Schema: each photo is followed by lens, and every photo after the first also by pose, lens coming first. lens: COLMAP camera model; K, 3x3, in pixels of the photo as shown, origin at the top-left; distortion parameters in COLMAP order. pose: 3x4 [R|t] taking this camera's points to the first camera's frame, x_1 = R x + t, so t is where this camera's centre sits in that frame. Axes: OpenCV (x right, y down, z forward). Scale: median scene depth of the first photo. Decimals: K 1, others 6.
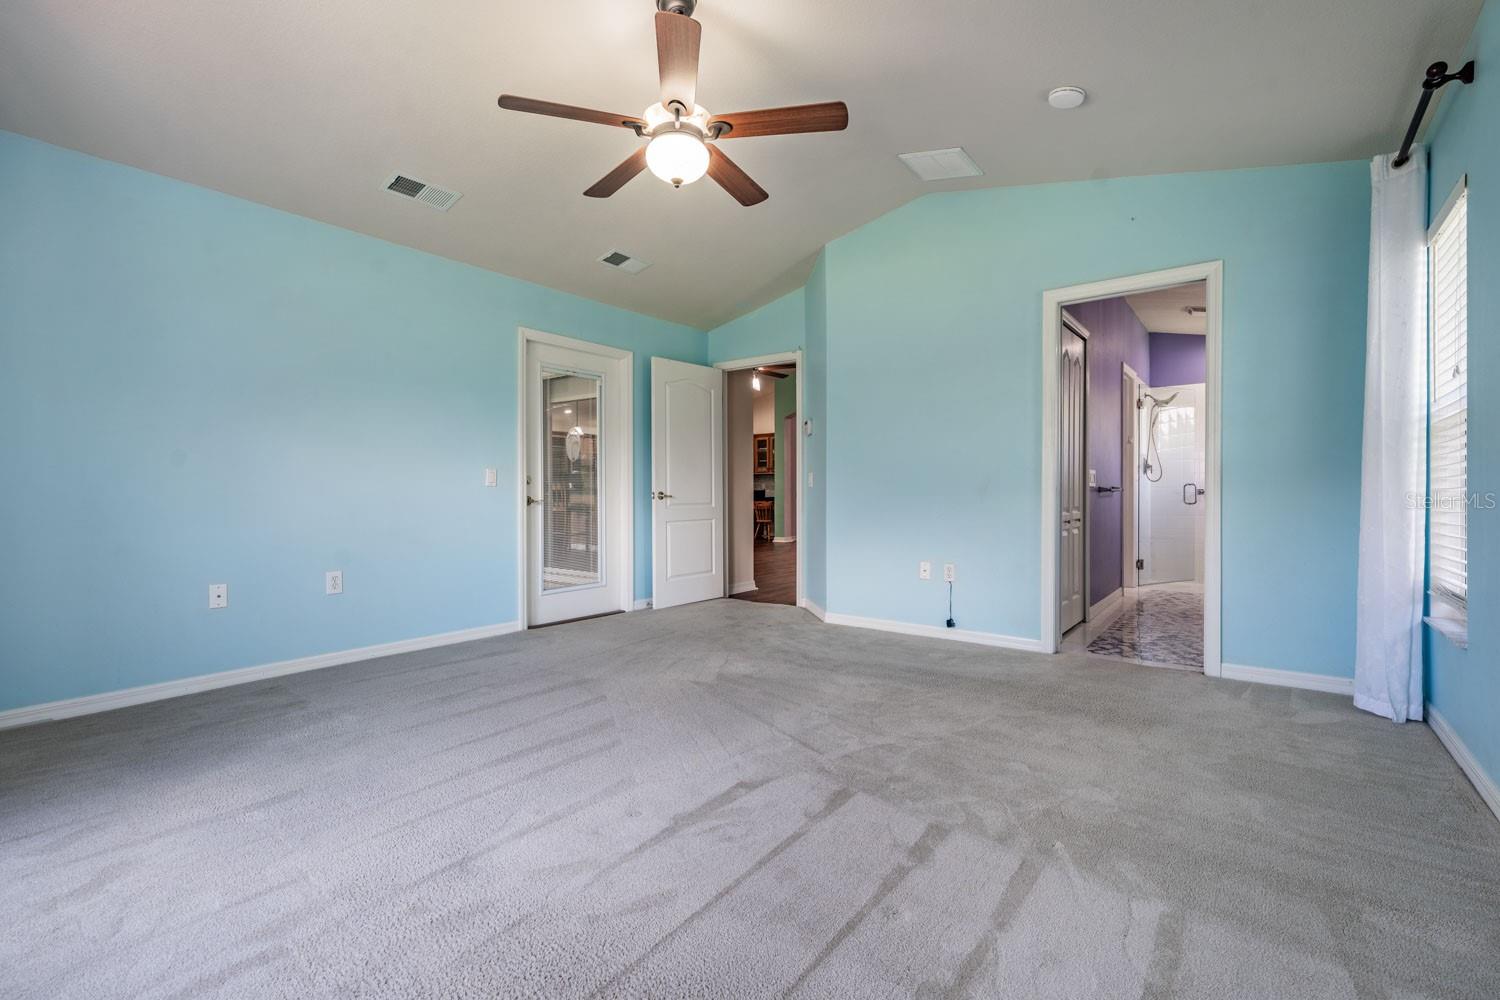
lens RADIAL K [[675.4, 0, 747.9], [0, 675.4, 490.2], [0, 0, 1]] dist [0.001727, 0.000006]
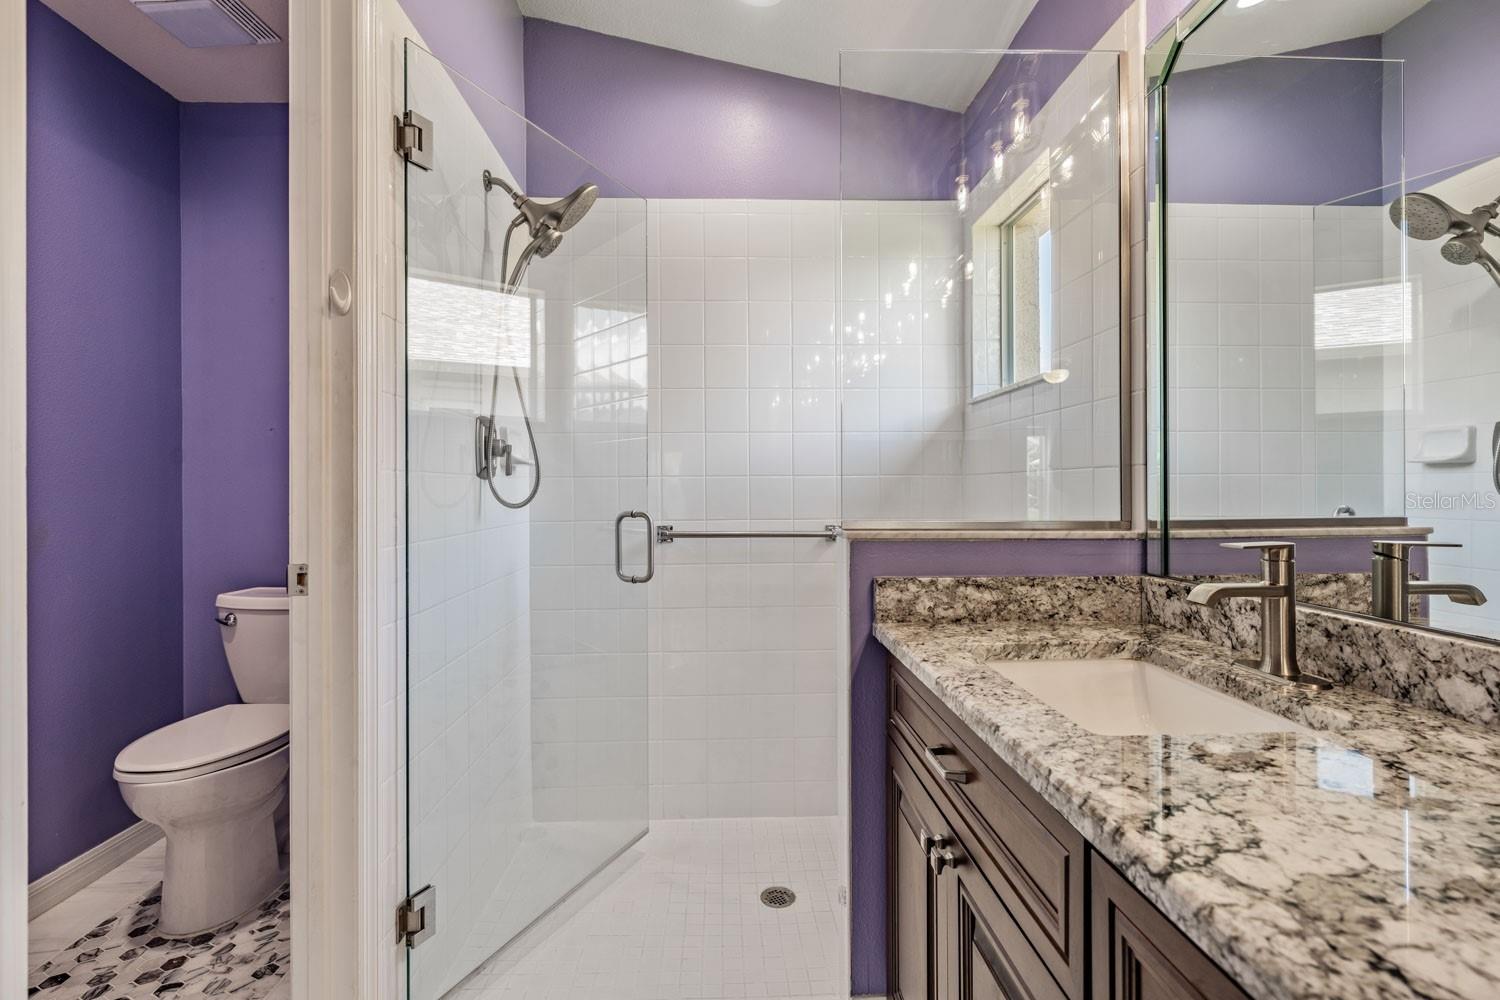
lens RADIAL K [[710.7, 0, 745.0], [0, 710.7, 491.1], [0, 0, 1]] dist [-0.000417, -0.000312]
pose [[0.768837, 0.000384, 0.639445, 0.489357], [0.001929, 0.999994, -0.002920, -0.018468], [-0.639442, 0.003478, 0.768831, 0.725134]]
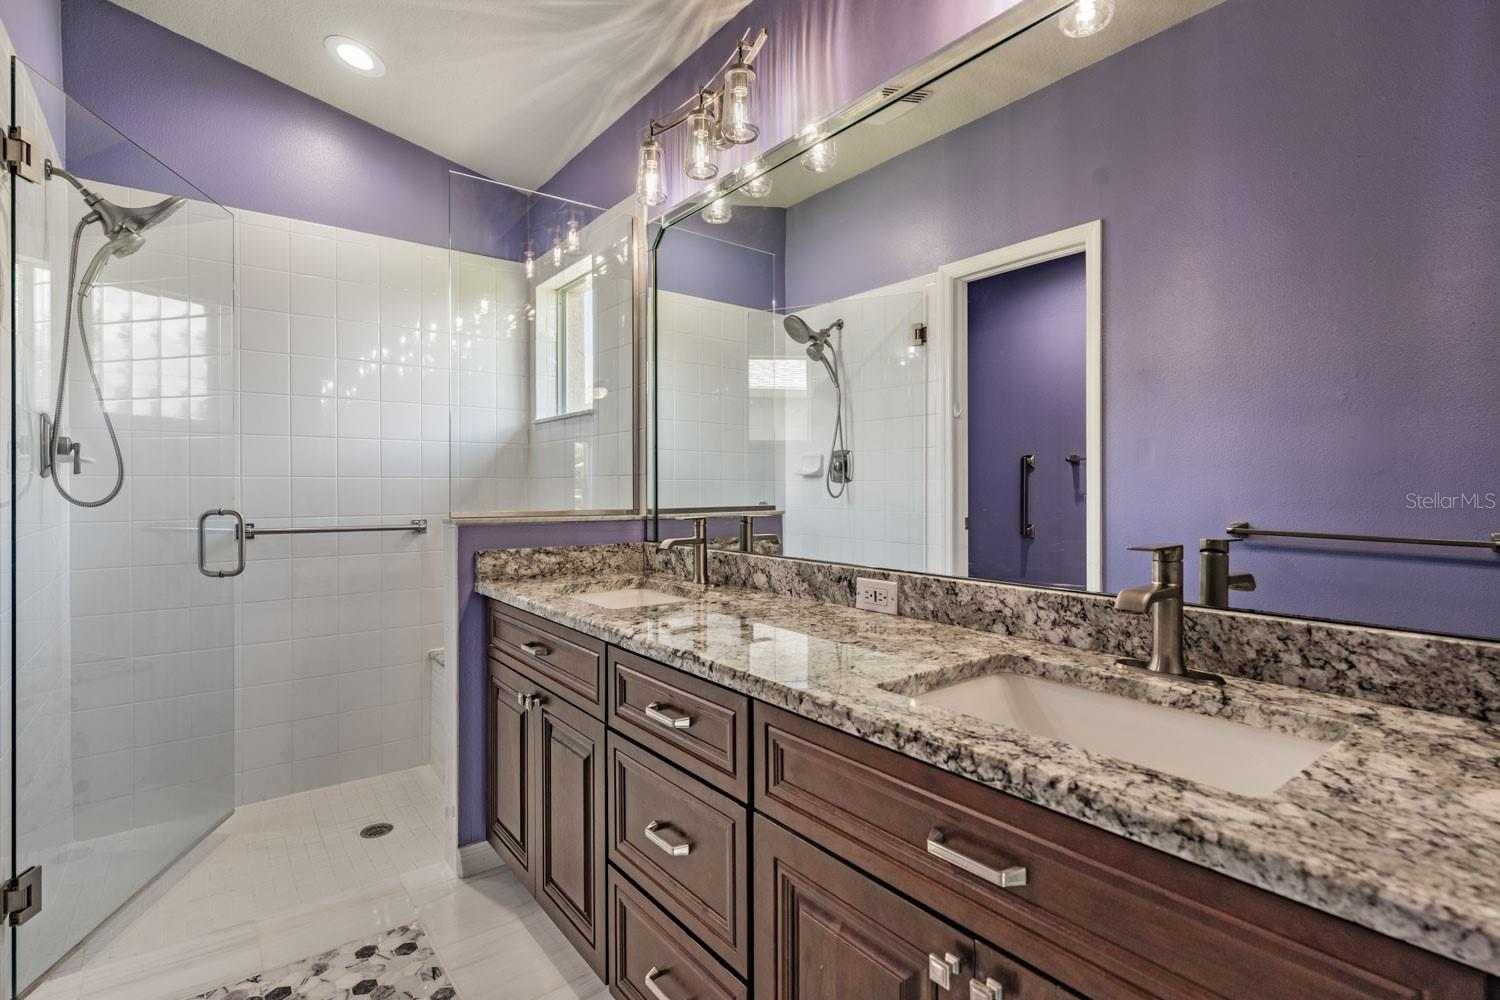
lens RADIAL K [[710.7, 0, 745.0], [0, 710.7, 491.1], [0, 0, 1]] dist [-0.000417, -0.000312]
pose [[0.256496, 0.001729, 0.966544, 0.397314], [0.001433, 0.999997, -0.002169, -0.017934], [-0.966544, 0.001941, 0.256493, 0.678117]]
